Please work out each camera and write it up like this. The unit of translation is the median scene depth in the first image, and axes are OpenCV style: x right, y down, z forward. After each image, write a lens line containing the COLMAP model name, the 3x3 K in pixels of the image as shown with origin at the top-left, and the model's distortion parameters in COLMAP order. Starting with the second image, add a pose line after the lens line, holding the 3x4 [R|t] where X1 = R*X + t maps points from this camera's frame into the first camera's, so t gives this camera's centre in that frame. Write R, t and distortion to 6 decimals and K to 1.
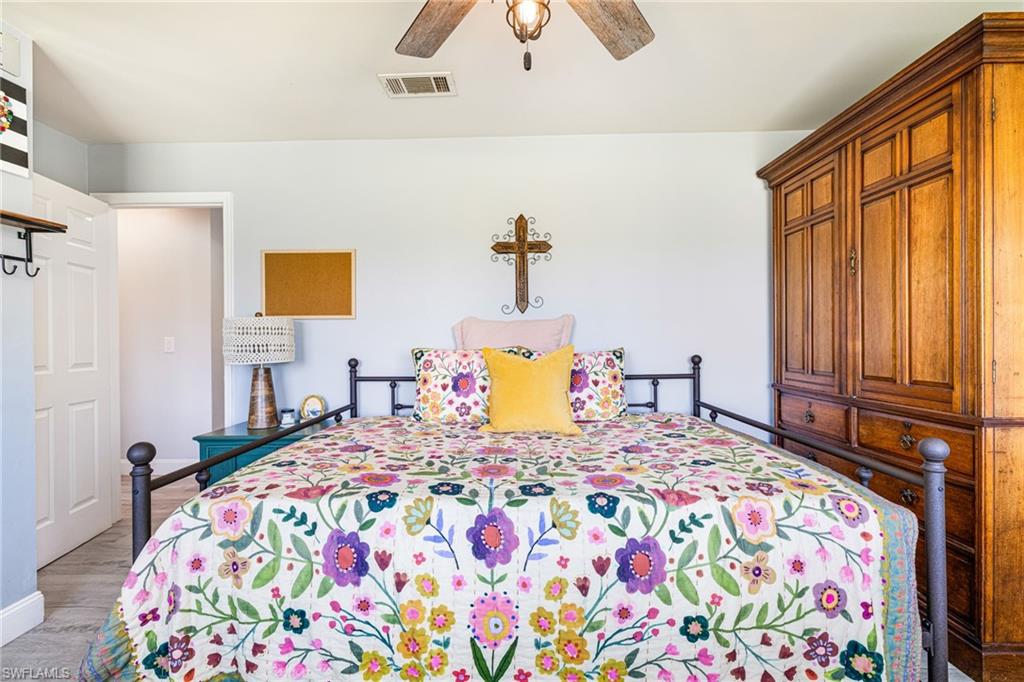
lens RADIAL K [[450.2, 0, 515.7], [0, 450.2, 344.1], [0, 0, 1]] dist [-0.013185, -0.000256]
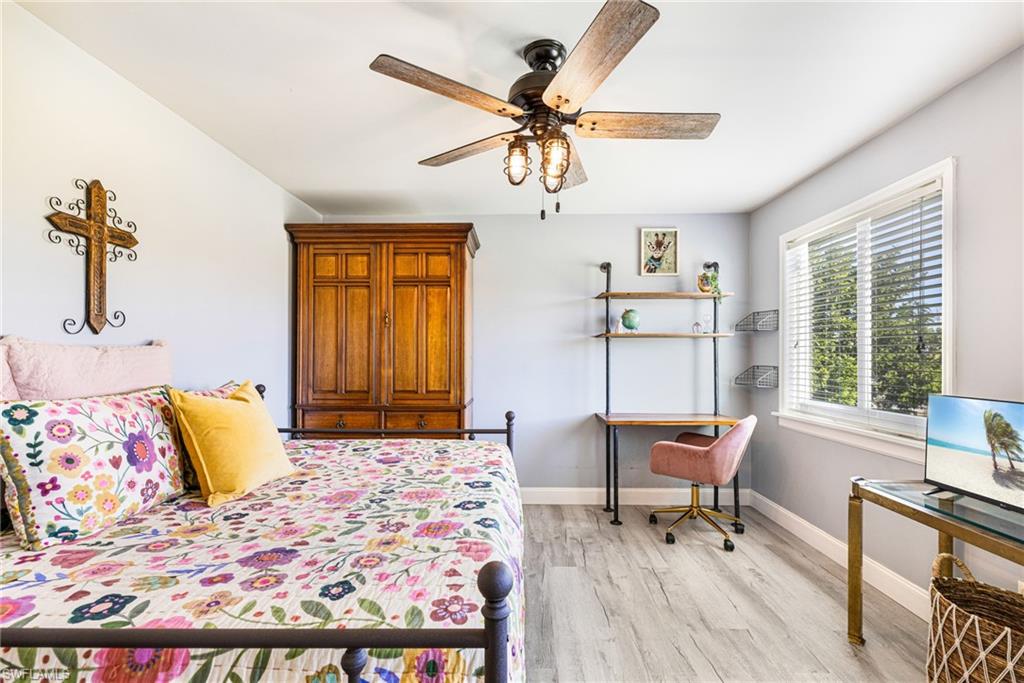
lens RADIAL K [[450.2, 0, 515.7], [0, 450.2, 344.6], [0, 0, 1]] dist [-0.013185, -0.000256]
pose [[-0.003685, 0.033332, 0.999438, -0.850329], [0.008437, 0.999410, -0.033300, -0.037880], [-0.999958, 0.008310, -0.003964, 0.557602]]
